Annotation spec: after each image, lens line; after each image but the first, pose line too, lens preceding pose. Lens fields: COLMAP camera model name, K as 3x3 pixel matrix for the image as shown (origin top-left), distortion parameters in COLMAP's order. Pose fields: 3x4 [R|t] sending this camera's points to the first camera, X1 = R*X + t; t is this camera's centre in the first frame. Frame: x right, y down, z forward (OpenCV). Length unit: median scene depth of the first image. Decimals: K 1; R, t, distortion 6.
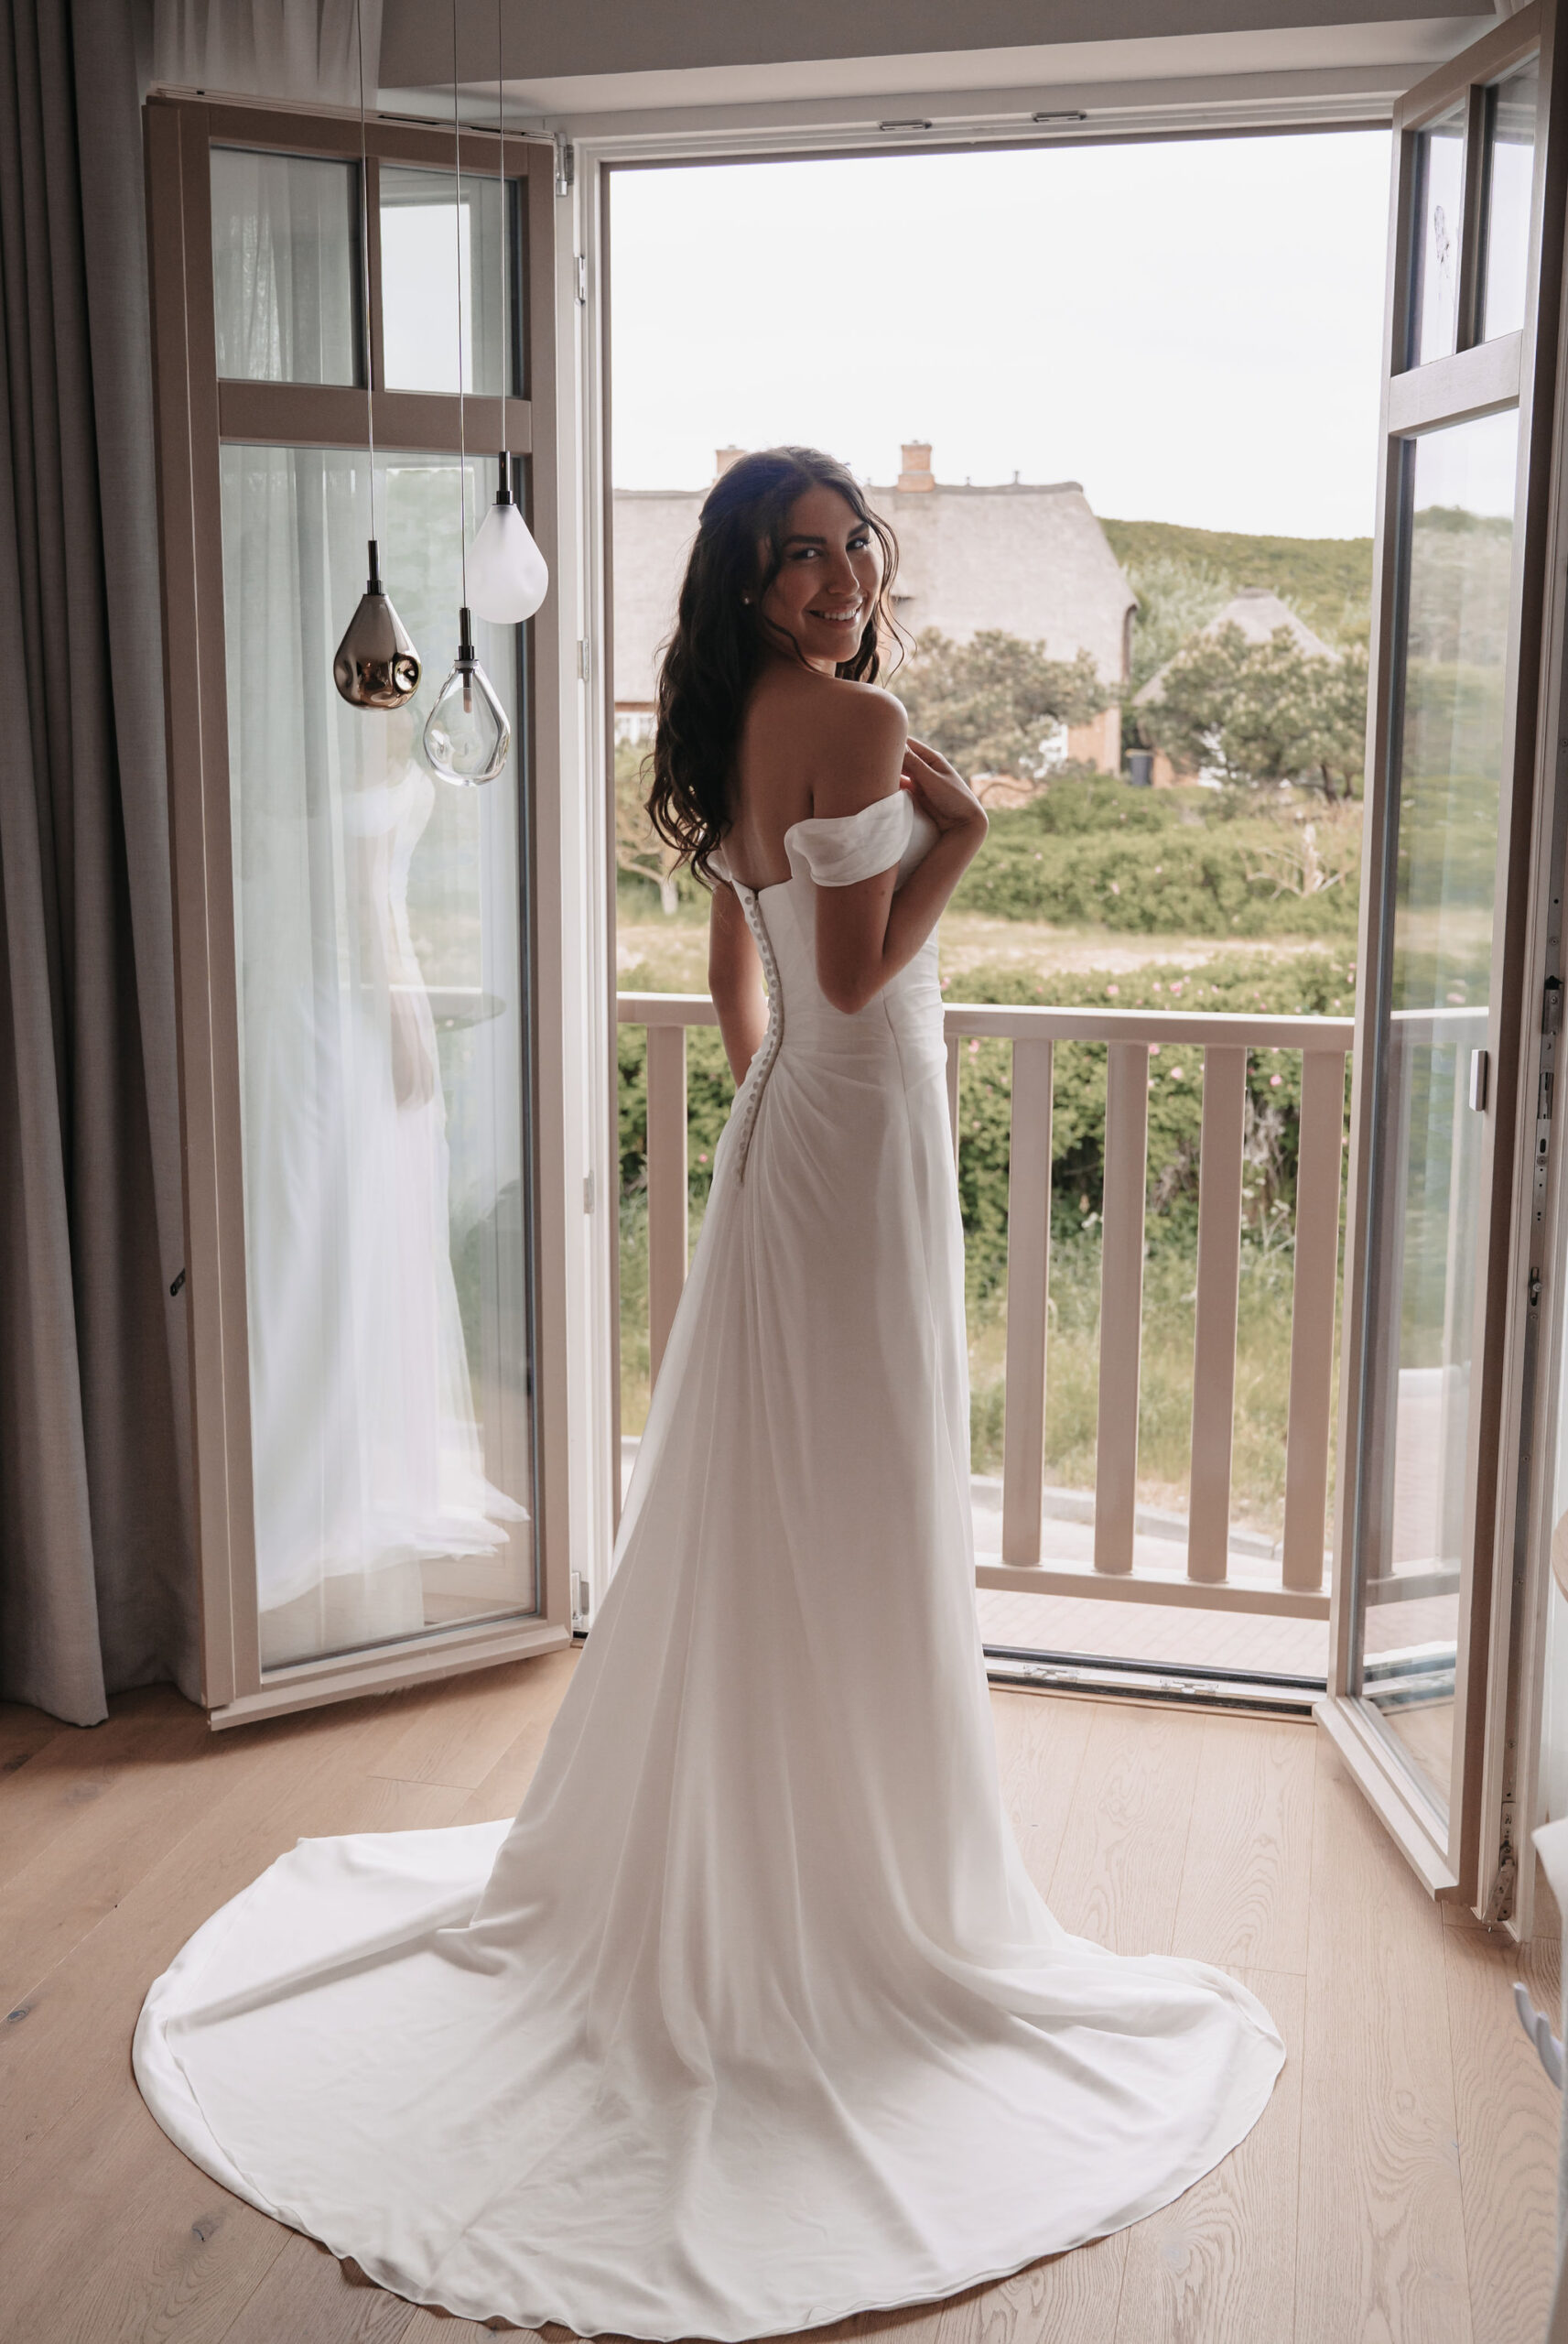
lens RADIAL K [[2657.1, 0, 784.0], [0, 2657.1, 1172.0], [0, 0, 1]] dist [-0.066096, 0.002427]
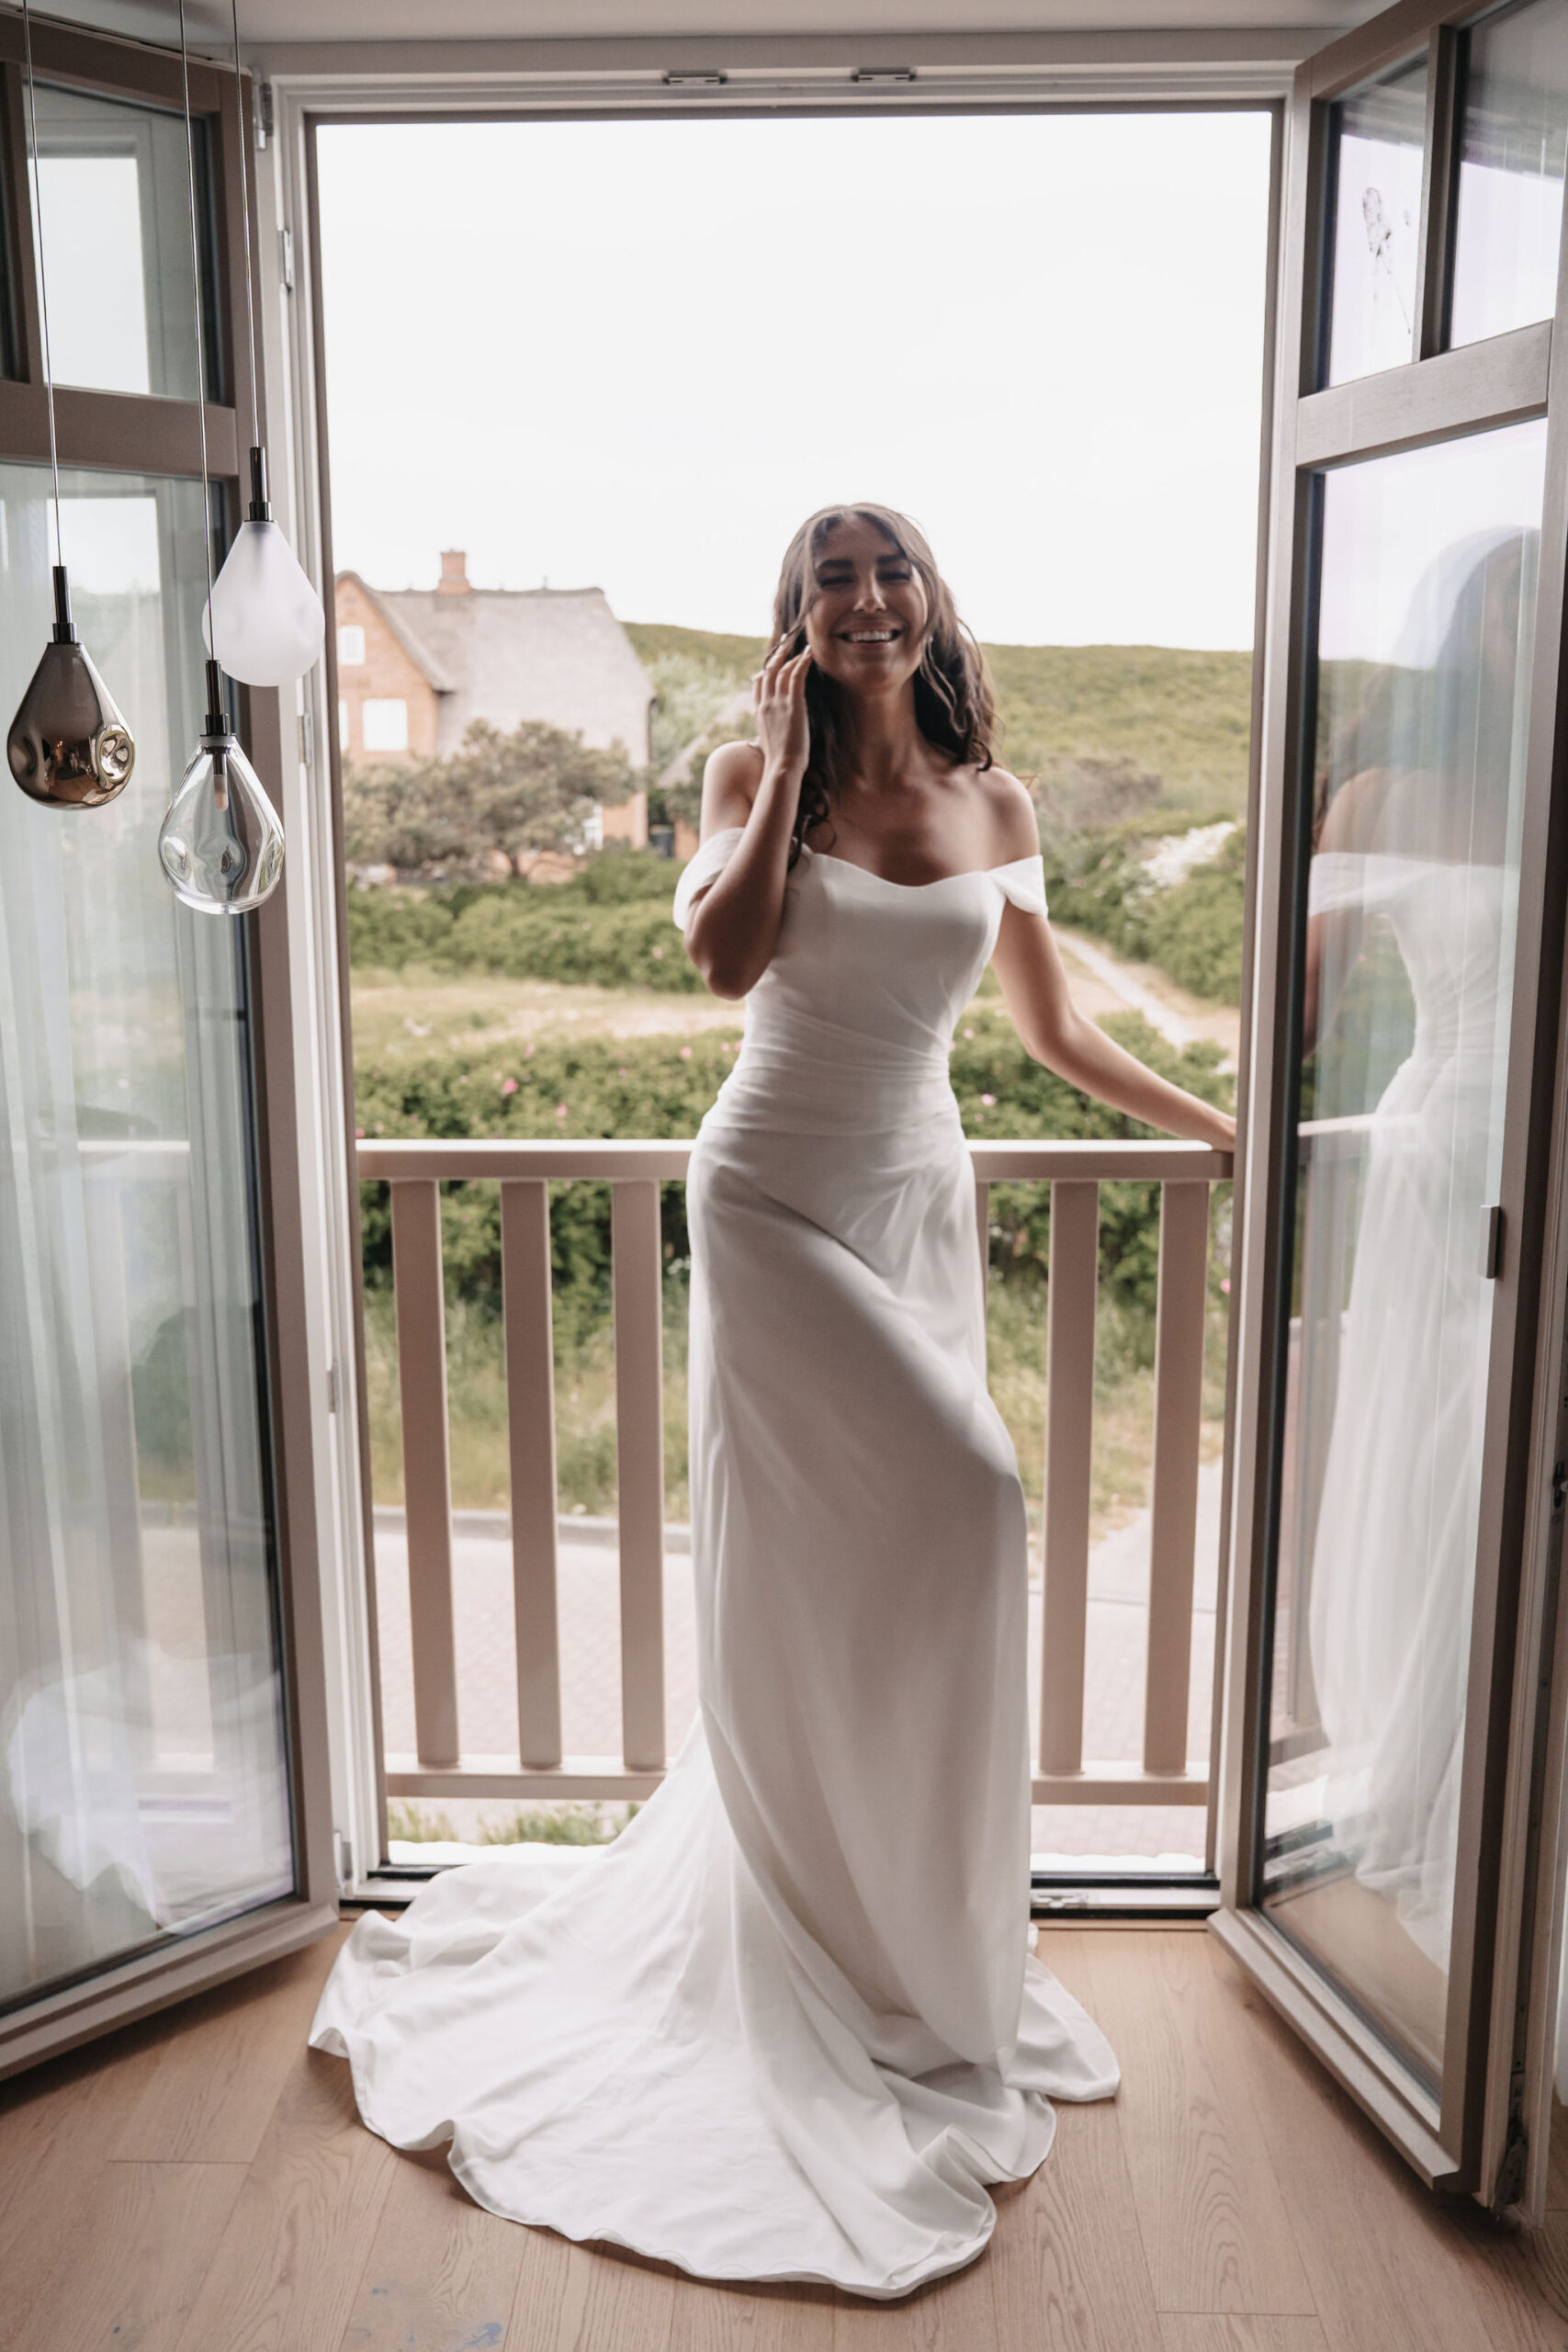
lens RADIAL K [[2155.8, 0, 784.0], [0, 2155.8, 1176.0], [0, 0, 1]] dist [-0.075699, 0.101018]
pose [[0.973408, -0.048241, 0.223941, -0.028943], [0.047232, 0.998835, 0.009865, -0.020227], [-0.224156, 0.000974, 0.974553, 0.111710]]
